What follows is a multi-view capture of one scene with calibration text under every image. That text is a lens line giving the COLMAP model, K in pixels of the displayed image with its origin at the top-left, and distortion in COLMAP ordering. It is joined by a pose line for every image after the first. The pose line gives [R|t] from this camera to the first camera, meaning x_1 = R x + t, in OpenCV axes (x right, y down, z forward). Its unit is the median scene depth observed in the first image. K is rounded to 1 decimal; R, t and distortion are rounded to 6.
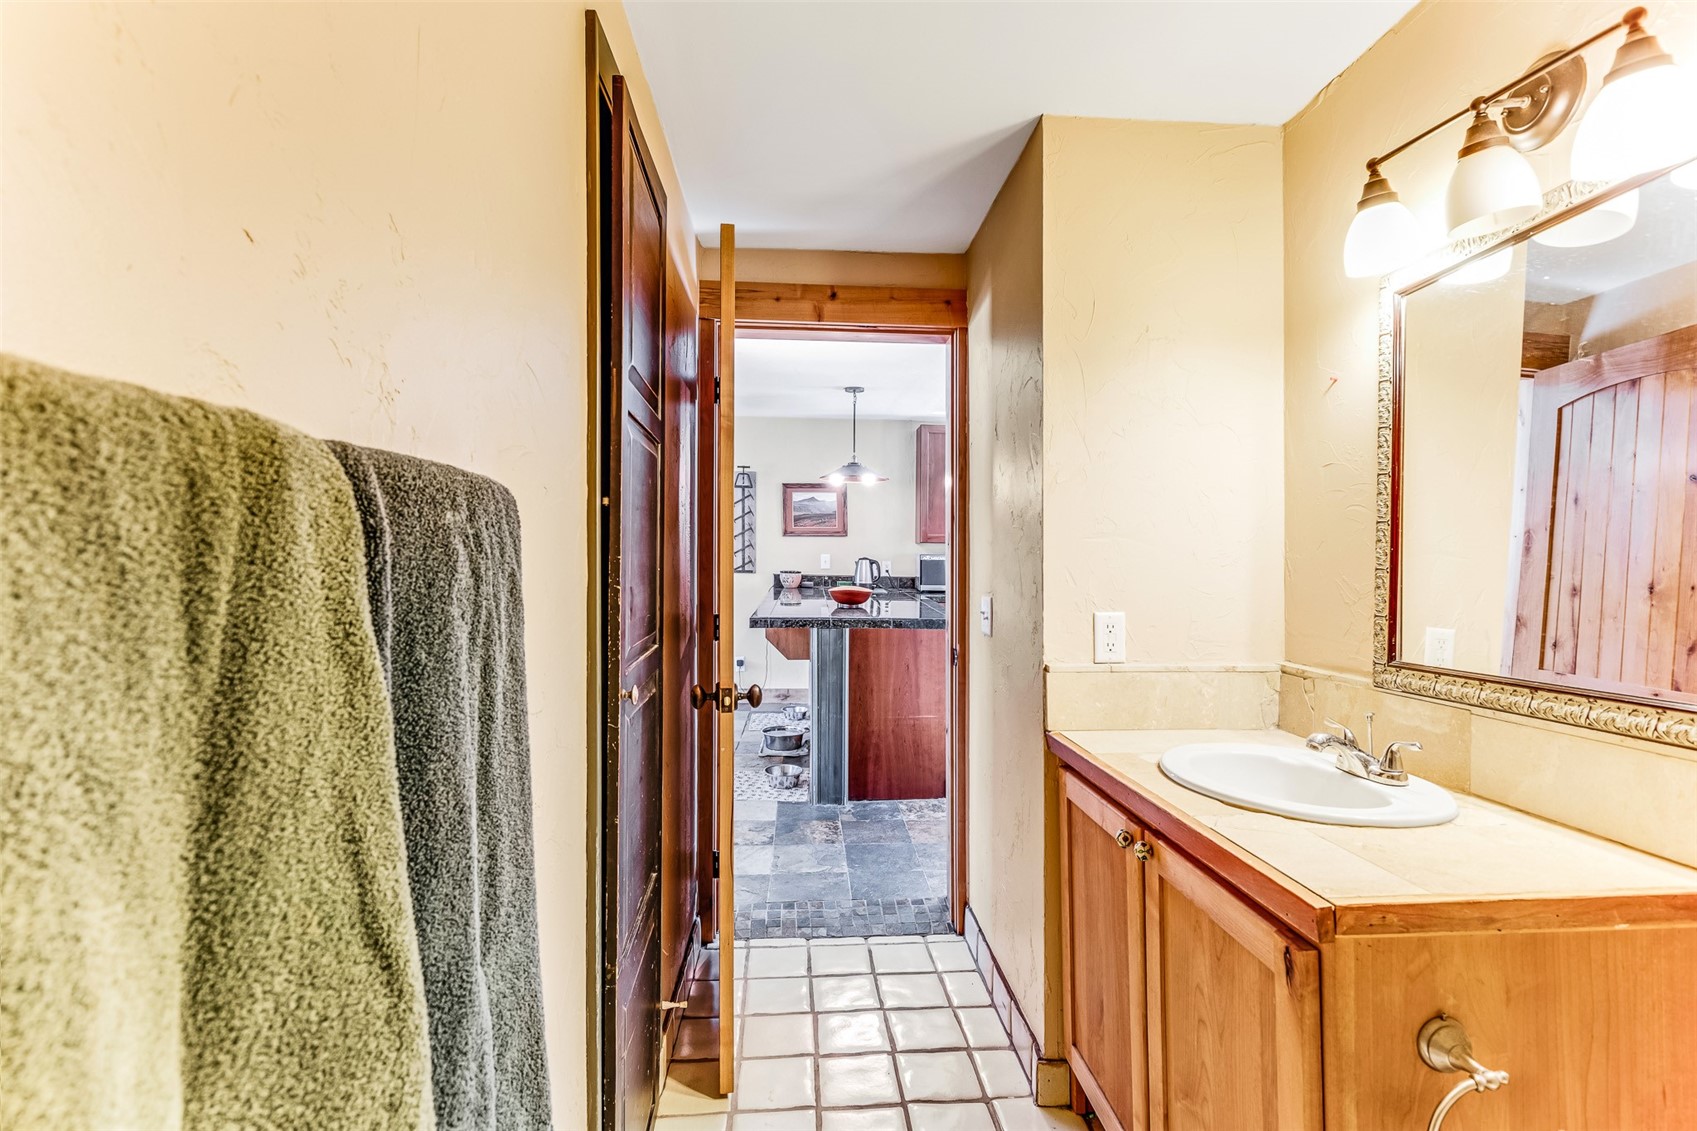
lens RADIAL K [[792.9, 0, 855.2], [0, 792.9, 528.8], [0, 0, 1]] dist [0.002219, 0.001012]
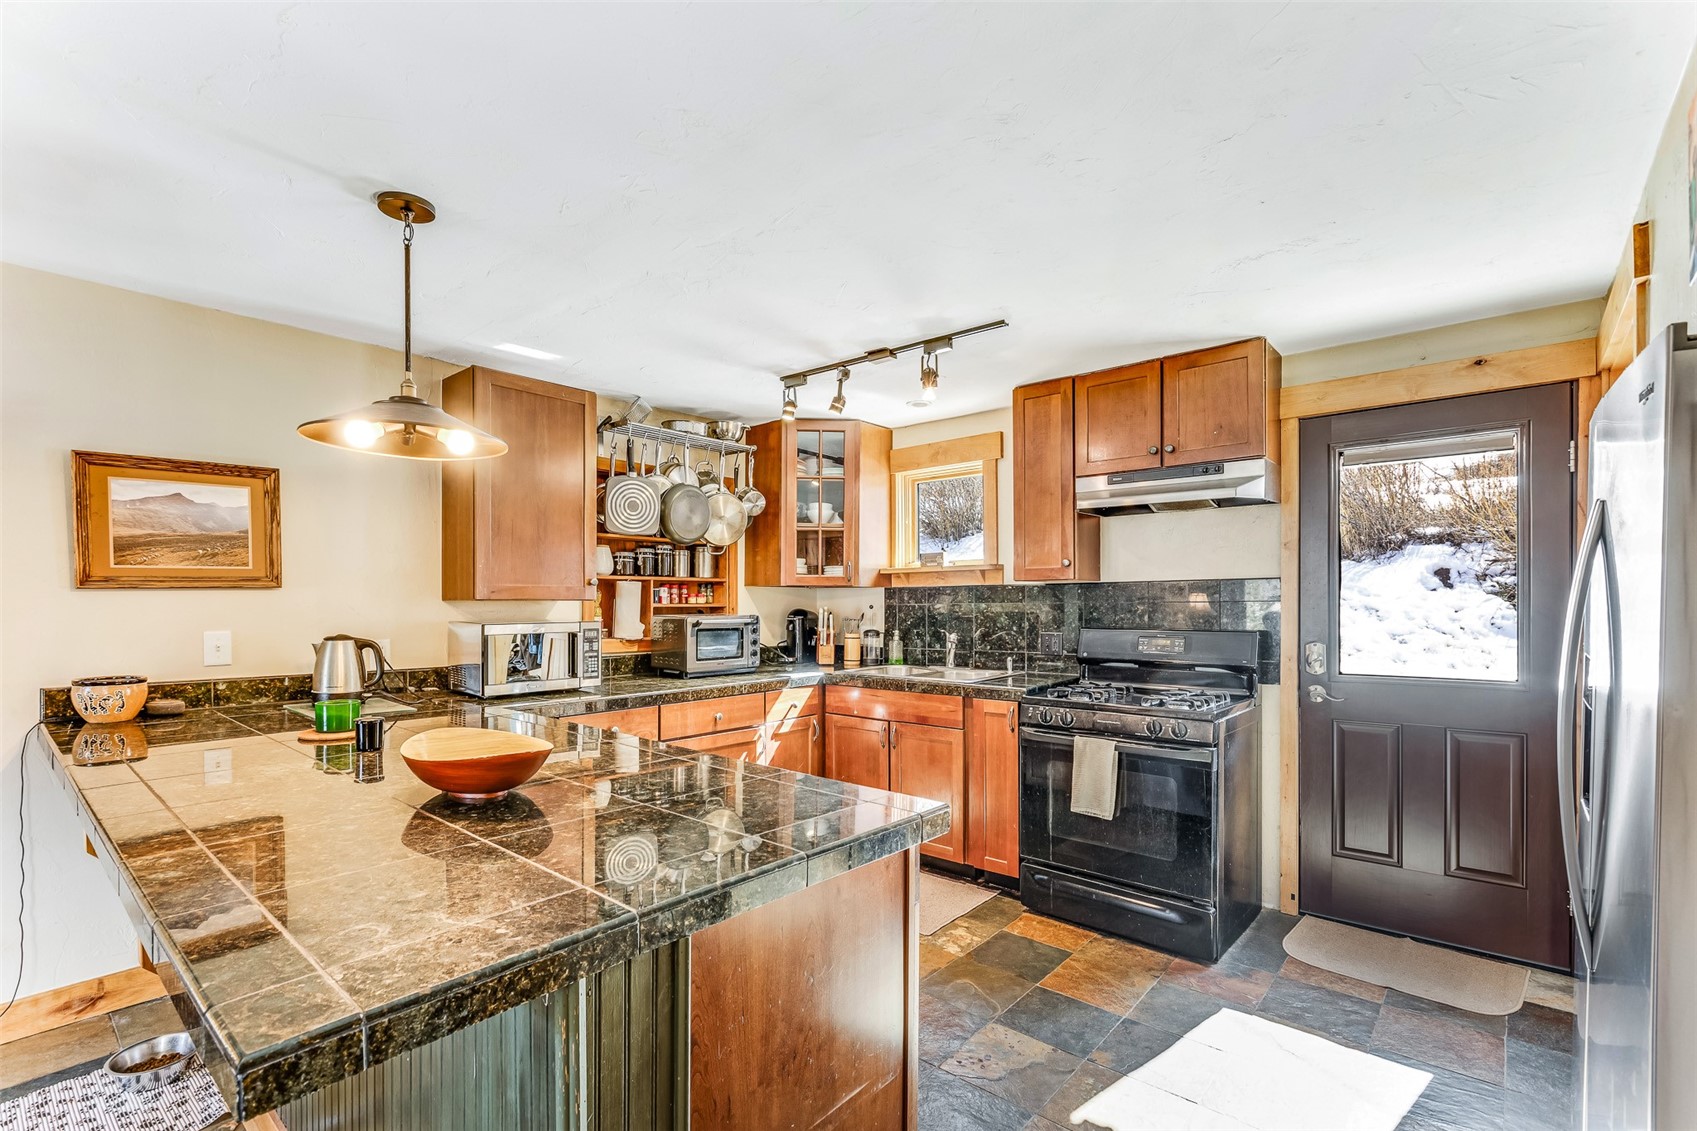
lens RADIAL K [[765.1, 0, 846.4], [0, 765.1, 598.5], [0, 0, 1]] dist [0.001522, 0.000383]
pose [[0.713112, -0.016159, 0.700864, -0.194111], [-0.006005, 0.999557, 0.029156, 0.001865], [-0.701025, -0.025000, 0.712699, 1.076804]]
